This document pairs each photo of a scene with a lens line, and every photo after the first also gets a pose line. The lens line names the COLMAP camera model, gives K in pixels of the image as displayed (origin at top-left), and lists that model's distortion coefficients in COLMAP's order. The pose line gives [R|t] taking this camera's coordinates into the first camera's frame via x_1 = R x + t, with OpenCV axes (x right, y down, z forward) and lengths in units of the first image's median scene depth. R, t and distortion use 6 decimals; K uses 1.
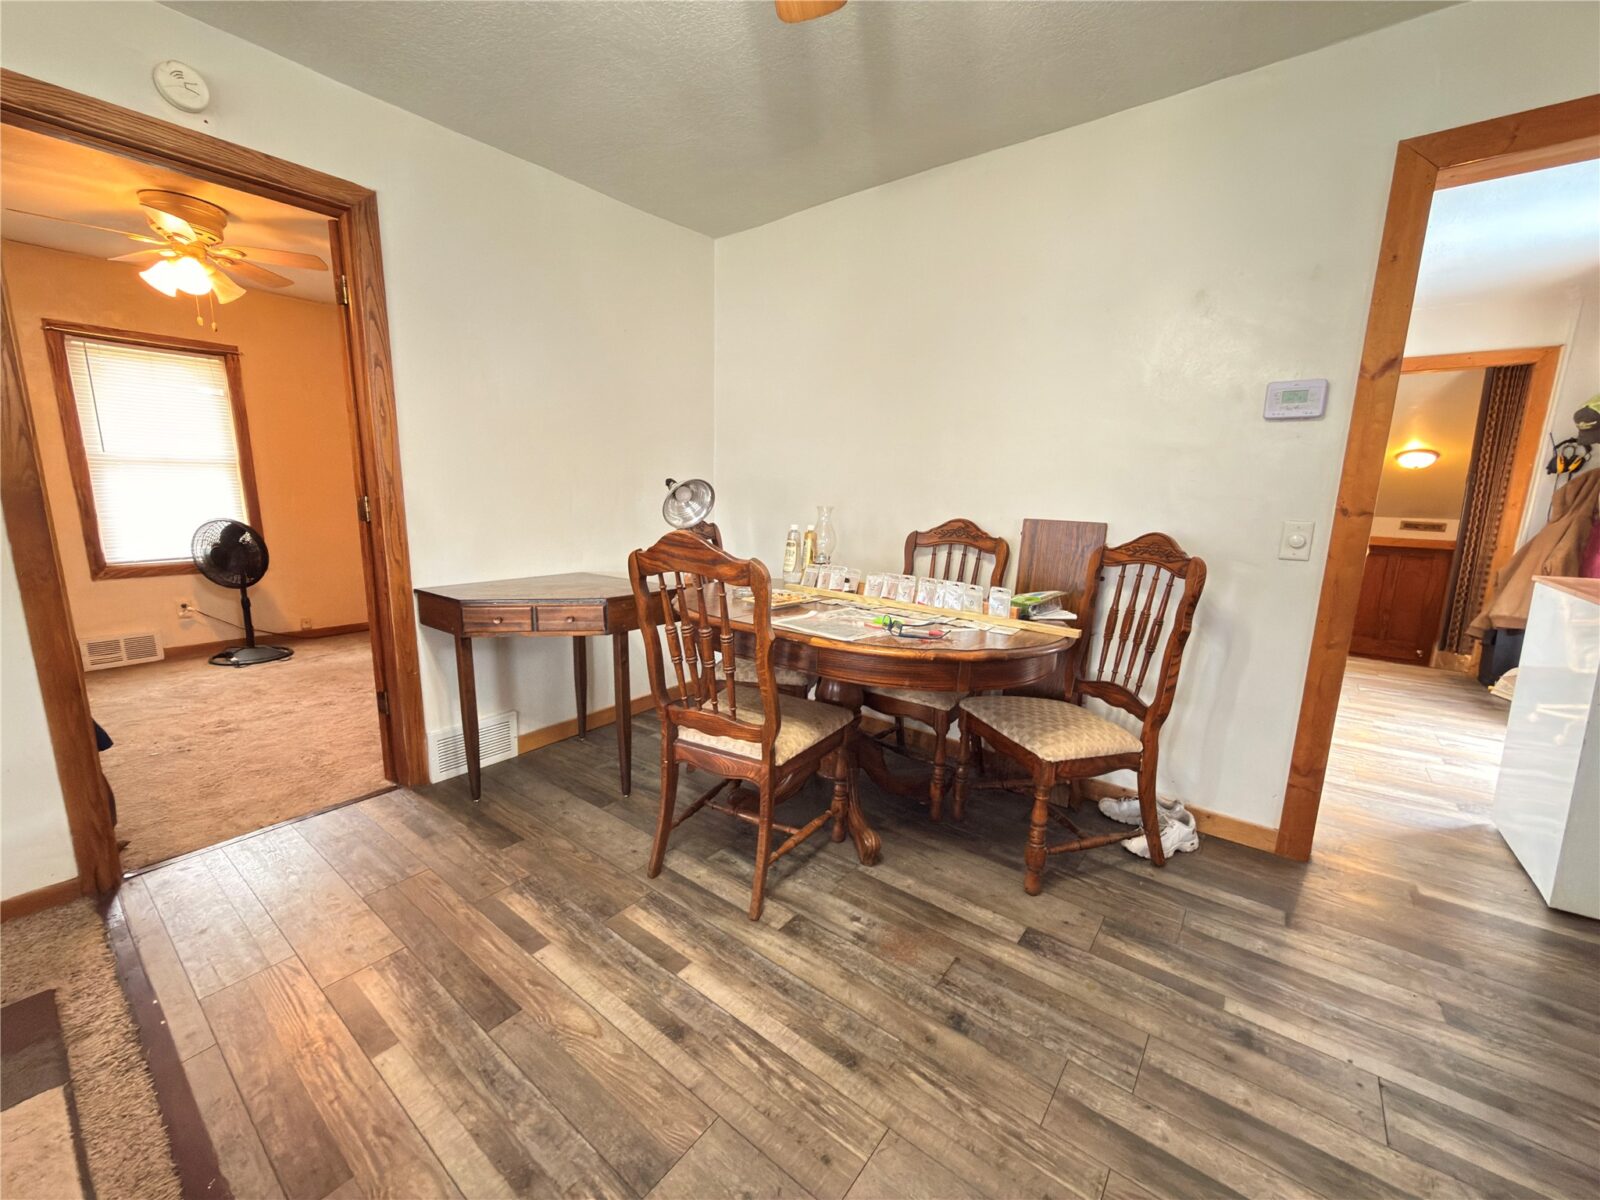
lens RADIAL K [[649.9, 0, 800.0], [0, 649.9, 600.0], [0, 0, 1]] dist [-0.000596, 0.004331]
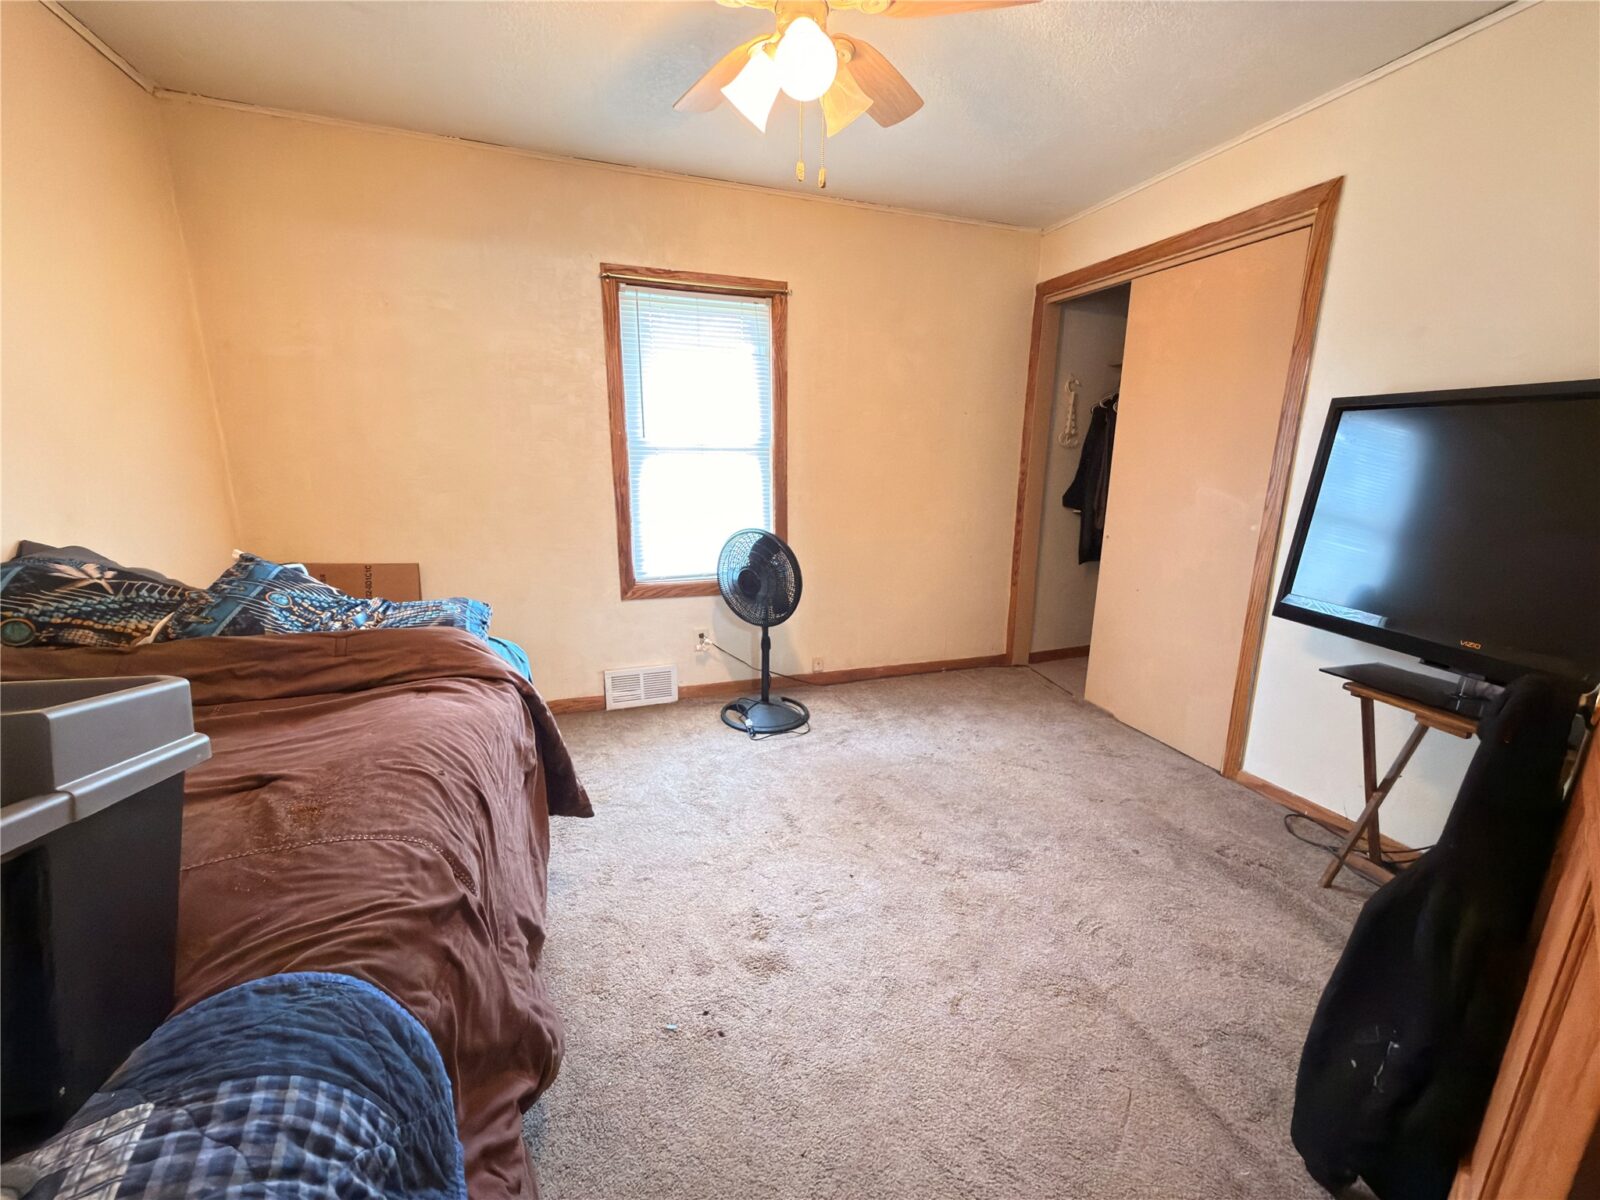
lens RADIAL K [[628.2, 0, 800.0], [0, 628.2, 600.0], [0, 0, 1]] dist [0.000143, 0.000010]
pose [[0.843325, 0.110214, -0.525981, -0.483482], [-0.088555, 0.993864, 0.066269, -0.098781], [0.530058, -0.009308, 0.847910, 0.453357]]
